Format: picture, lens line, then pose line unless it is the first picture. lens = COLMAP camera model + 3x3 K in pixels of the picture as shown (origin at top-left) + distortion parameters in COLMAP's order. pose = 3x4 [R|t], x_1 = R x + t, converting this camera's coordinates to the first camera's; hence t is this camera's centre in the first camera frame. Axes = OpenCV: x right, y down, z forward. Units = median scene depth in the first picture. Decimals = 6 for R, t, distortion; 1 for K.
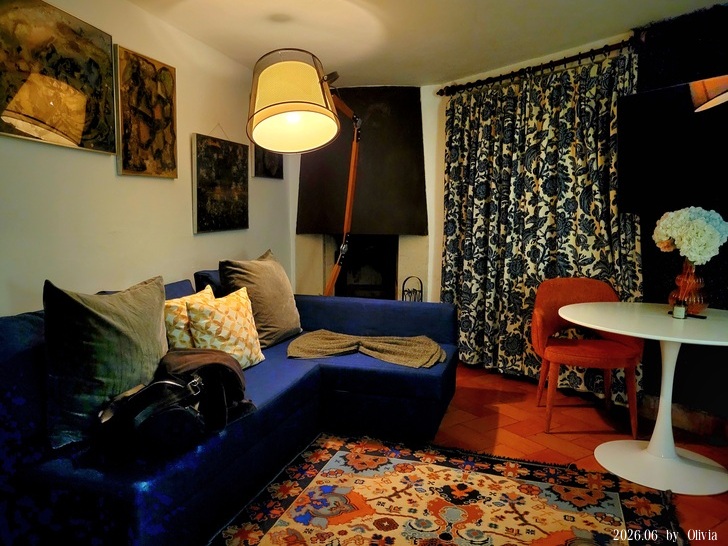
lens RADIAL K [[414.0, 0, 364.0], [0, 414.0, 273.0], [0, 0, 1]] dist [0.030022, -0.000633]
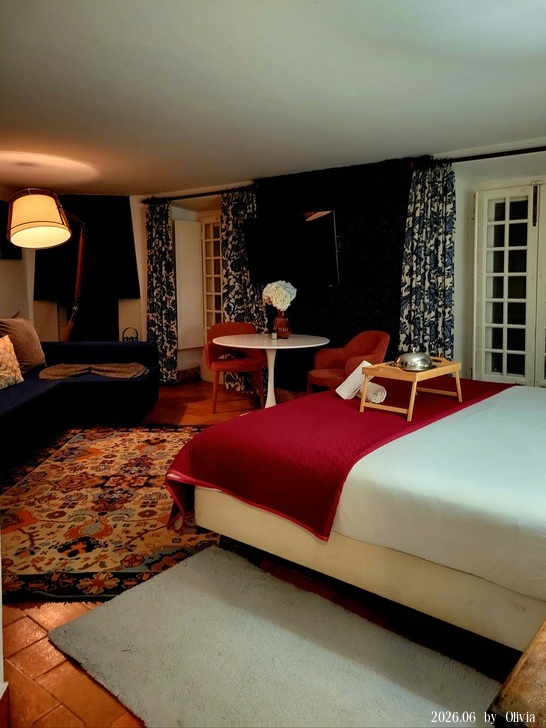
lens RADIAL K [[414.0, 0, 273.7], [0, 414.0, 310.4], [0, 0, 1]] dist [0.030022, -0.000633]
pose [[0.914925, -0.036656, 0.401956, -0.002555], [0.059857, 0.997178, -0.045310, 0.064034], [-0.399160, 0.065515, 0.914537, -0.742053]]
